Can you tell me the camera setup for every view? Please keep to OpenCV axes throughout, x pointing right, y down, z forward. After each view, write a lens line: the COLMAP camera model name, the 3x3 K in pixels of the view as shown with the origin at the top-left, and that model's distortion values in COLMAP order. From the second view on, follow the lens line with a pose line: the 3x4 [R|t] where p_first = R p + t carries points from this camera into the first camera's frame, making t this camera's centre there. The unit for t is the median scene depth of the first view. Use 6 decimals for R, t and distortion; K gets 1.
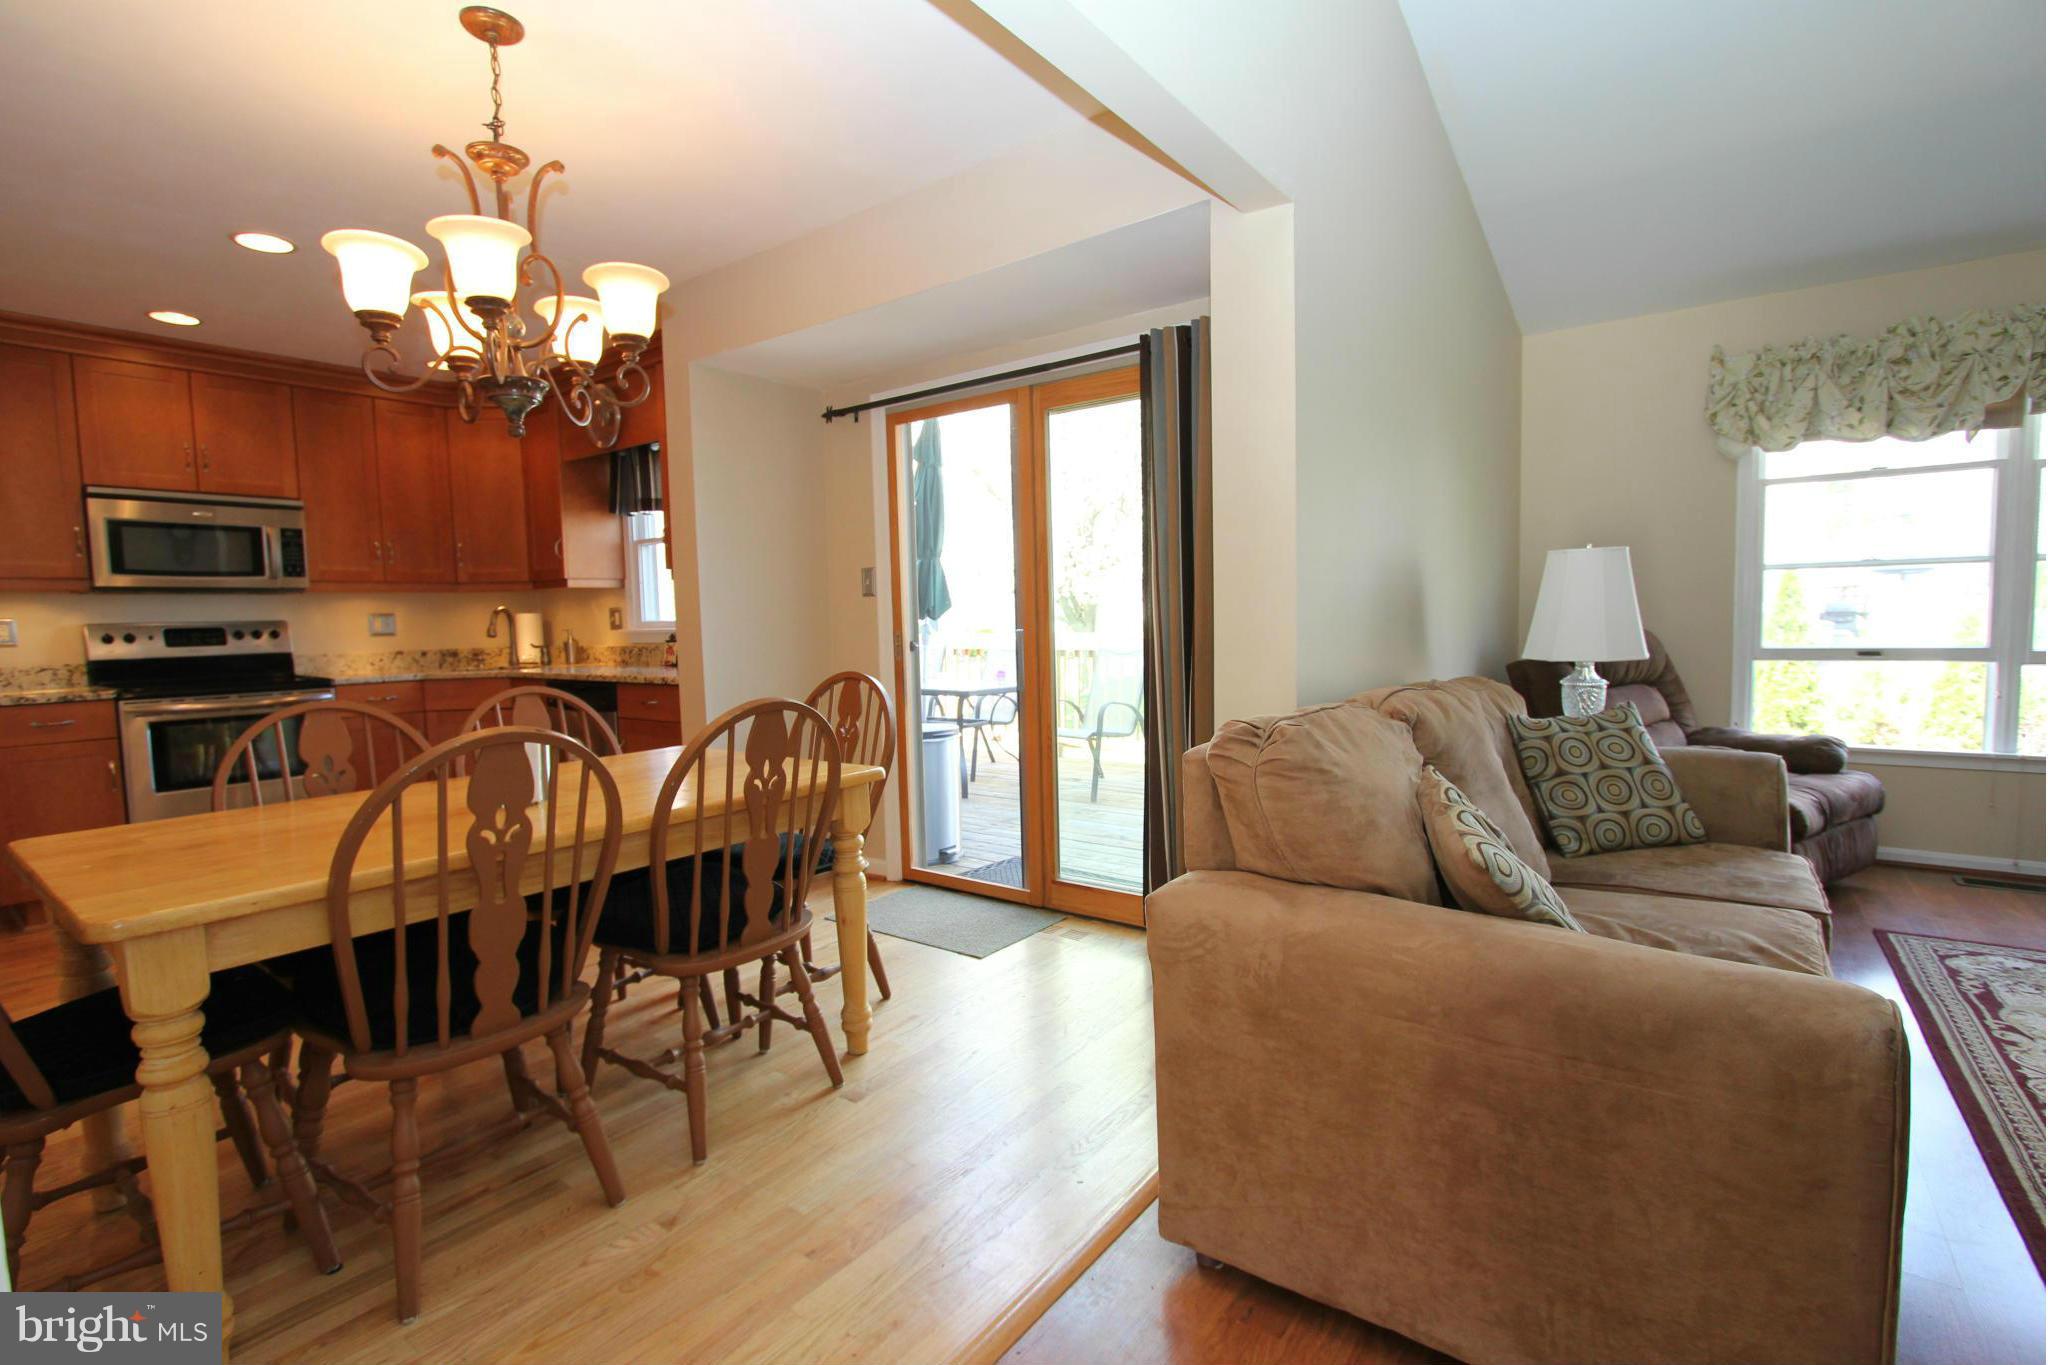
lens RADIAL K [[939.5, 0, 1024.0], [0, 939.5, 682.5], [0, 0, 1]] dist [-0.012246, -0.000517]
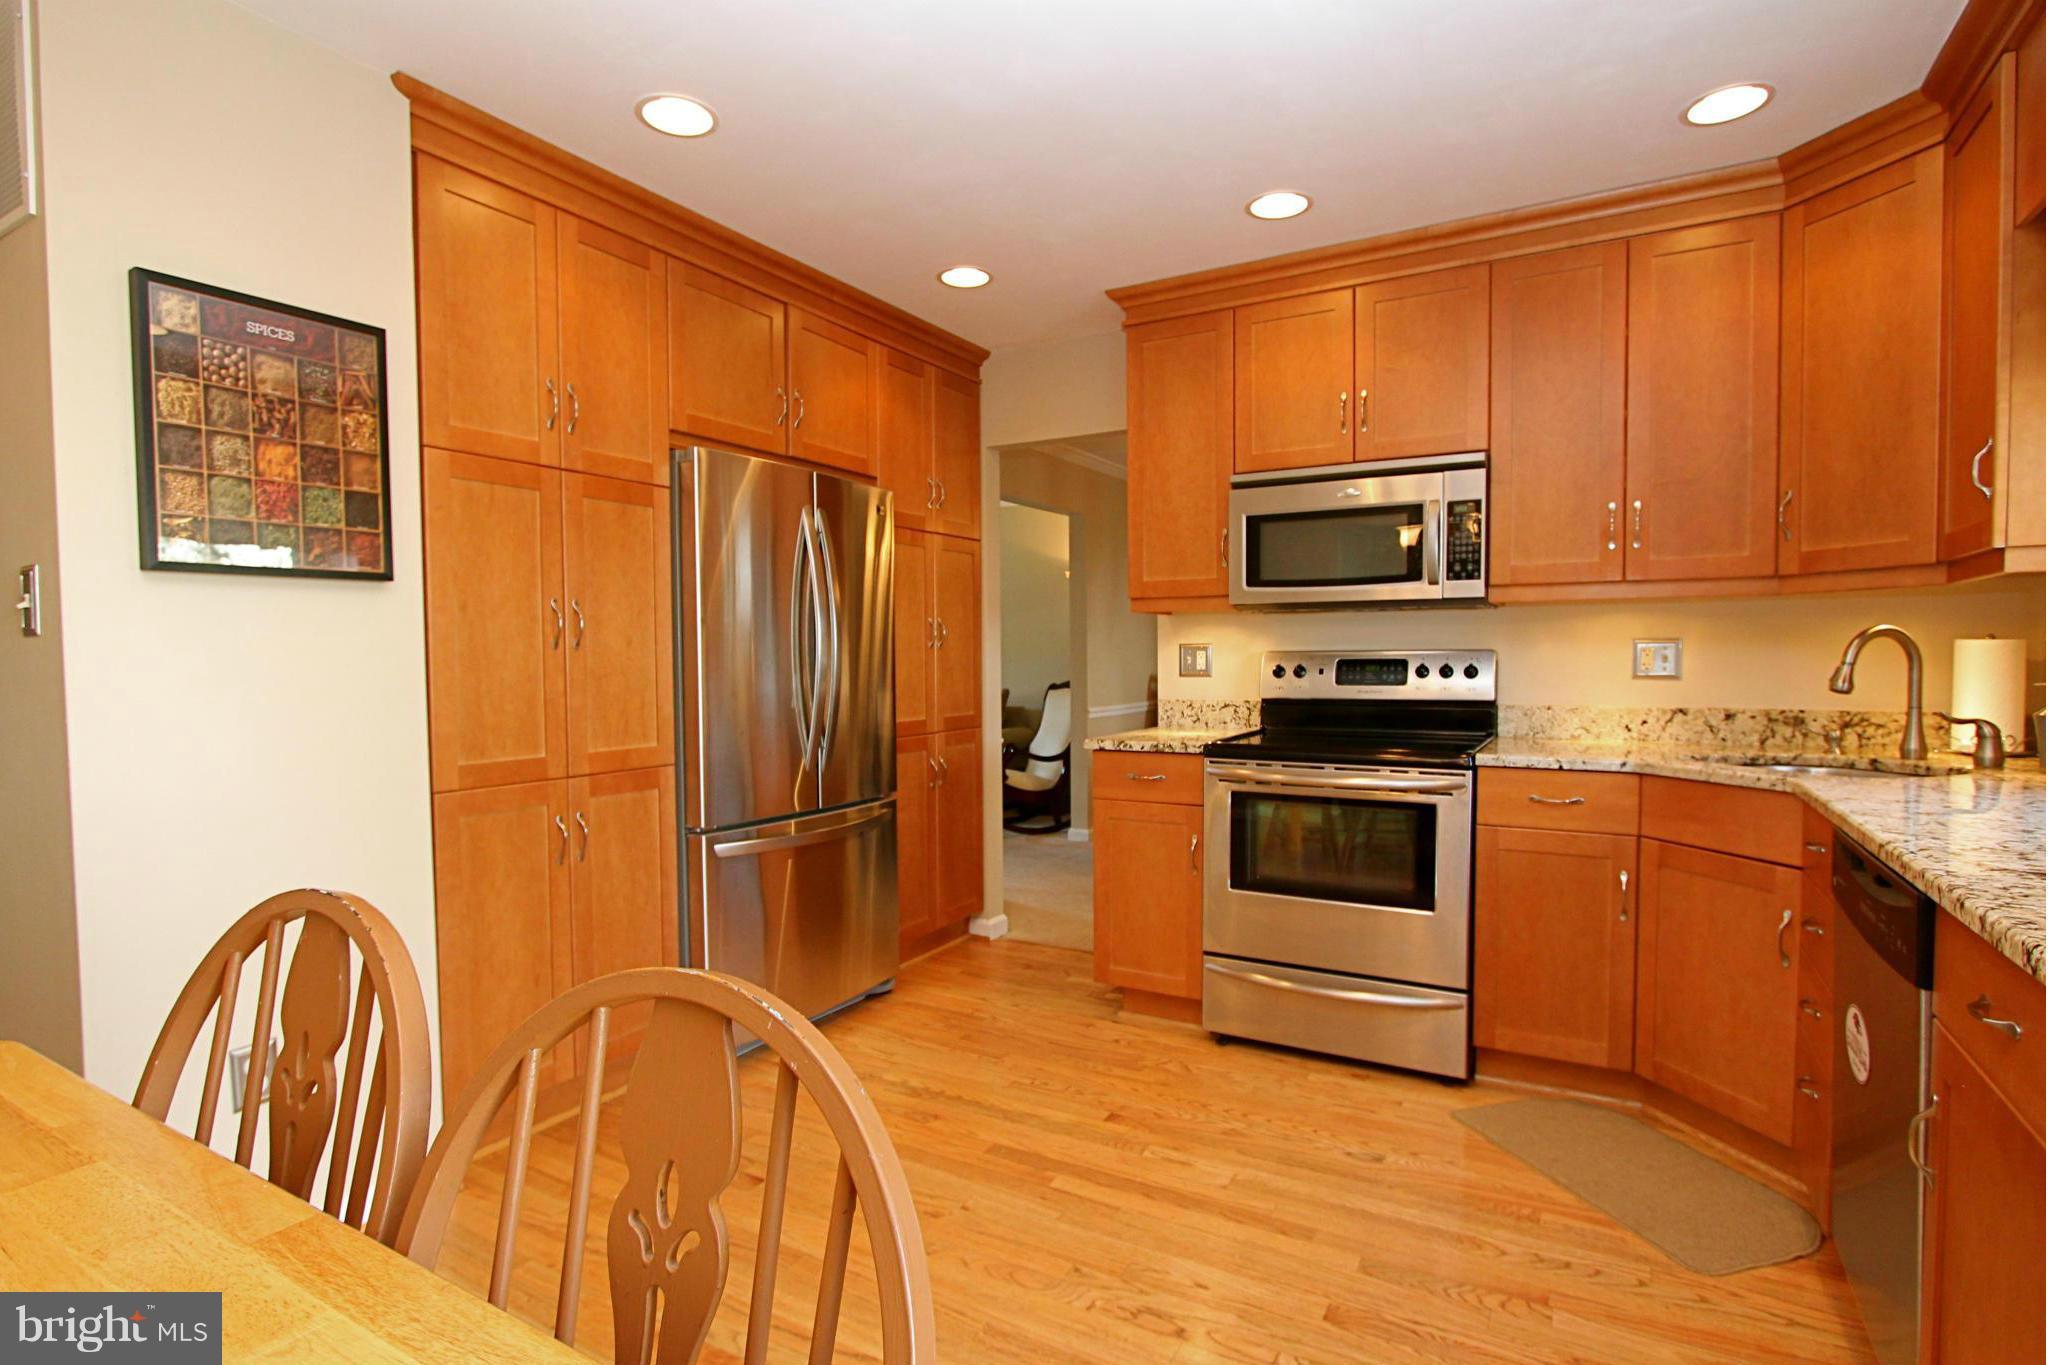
lens RADIAL K [[990.2, 0, 1029.7], [0, 990.2, 698.3], [0, 0, 1]] dist [-0.017268, -0.000092]
pose [[0.113309, 0.064616, -0.991456, -0.191074], [-0.066945, 0.996112, 0.057268, -0.061448], [0.991302, 0.059885, 0.117194, 0.731290]]
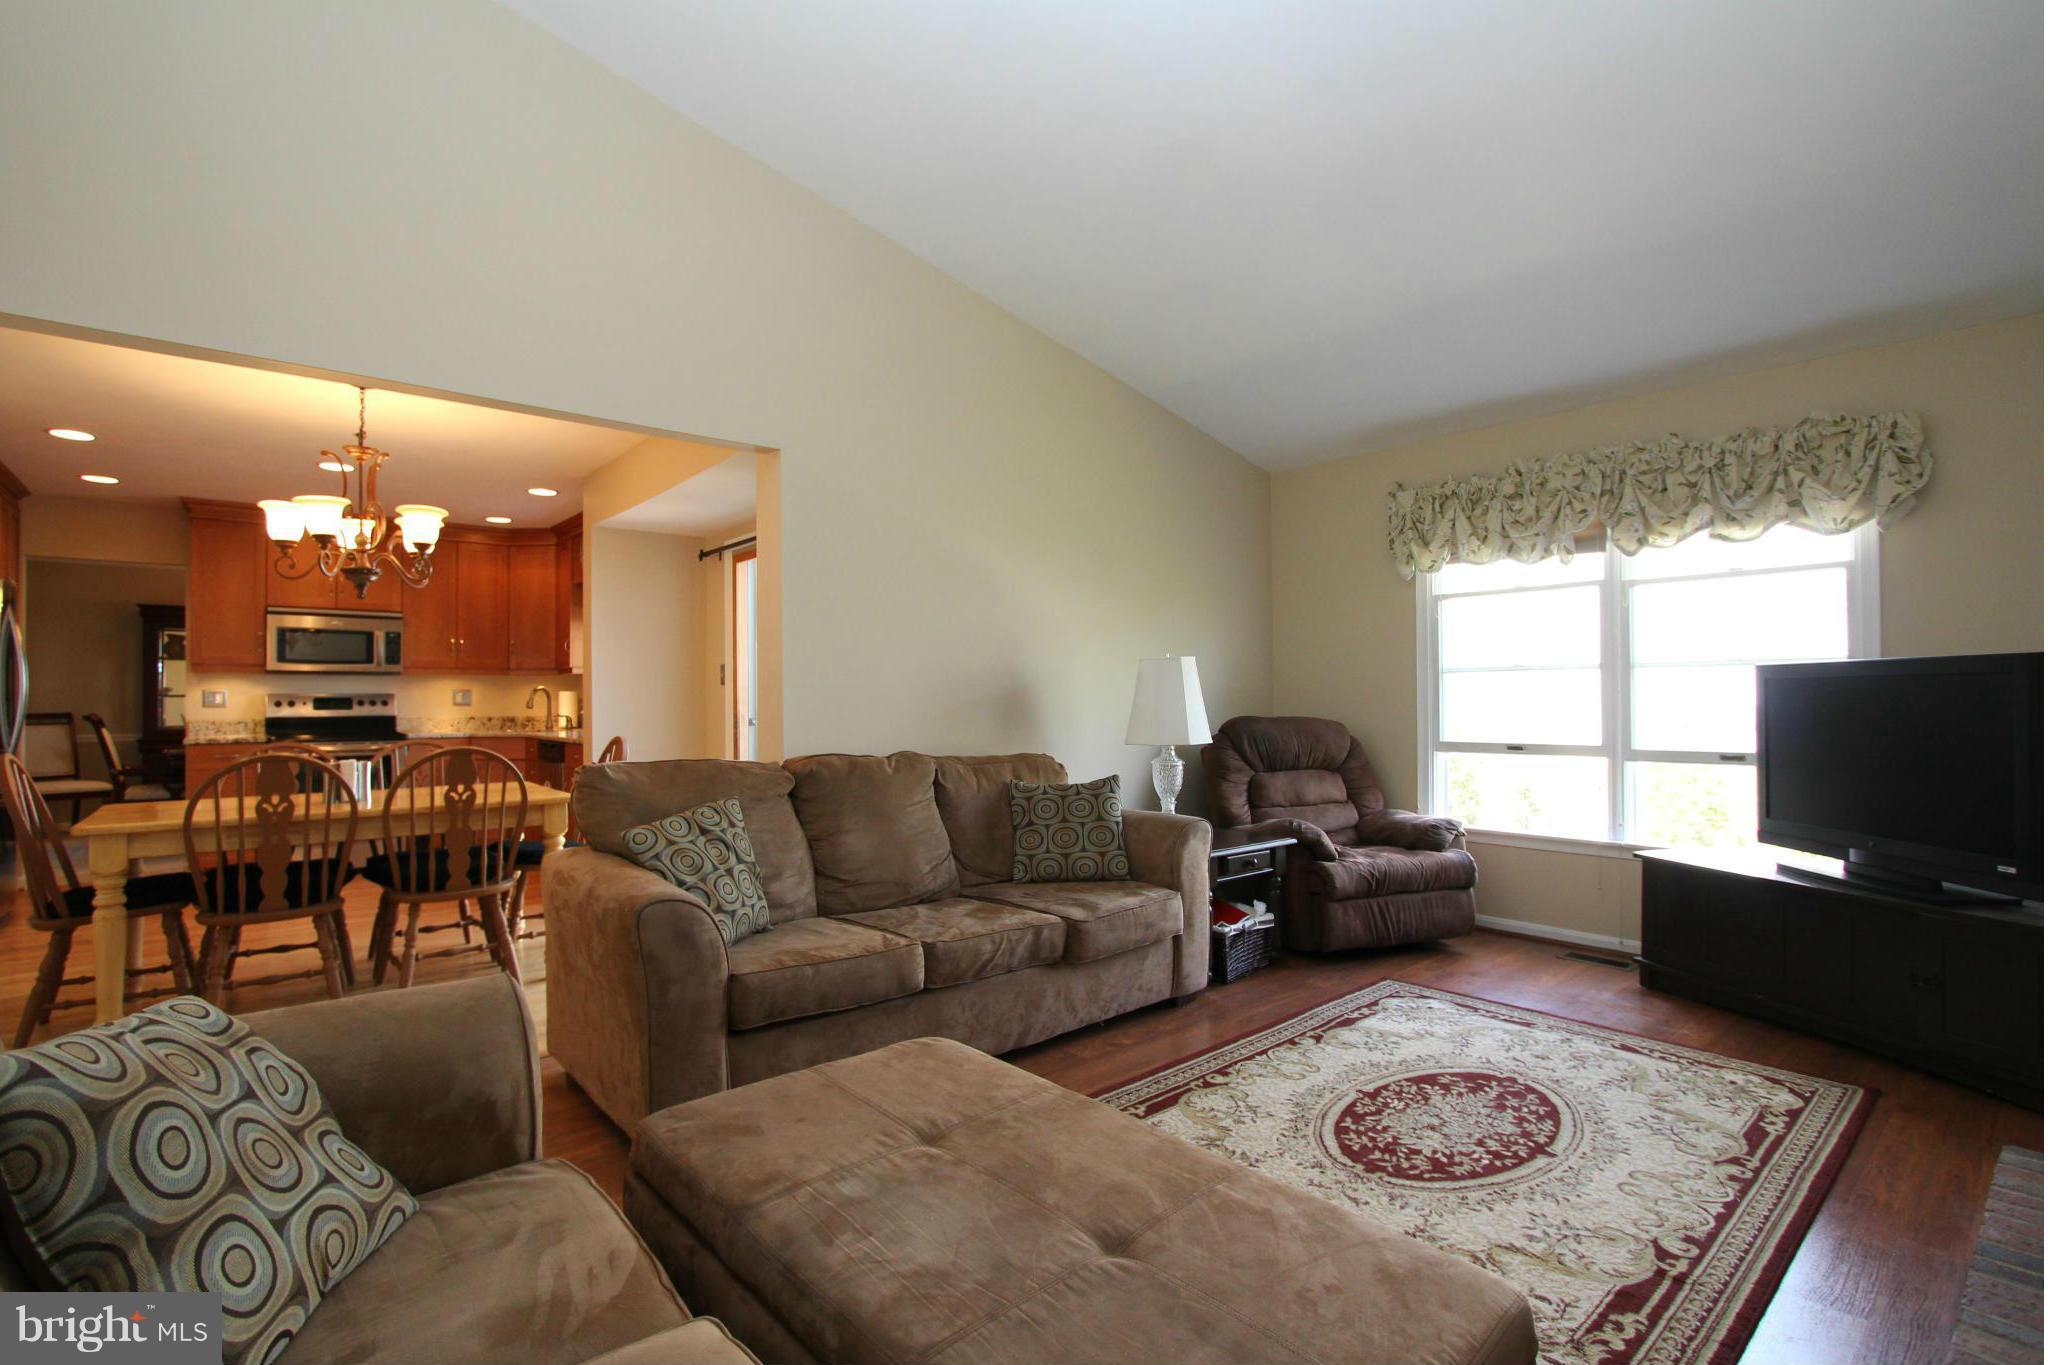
lens RADIAL K [[946.8, 0, 1026.2], [0, 946.8, 685.2], [0, 0, 1]] dist [-0.015163, -0.000222]
pose [[0.975075, 0.015677, -0.221320, 0.593076], [-0.033738, 0.996378, -0.078061, 0.001781], [0.219294, 0.083582, 0.972072, -0.253251]]
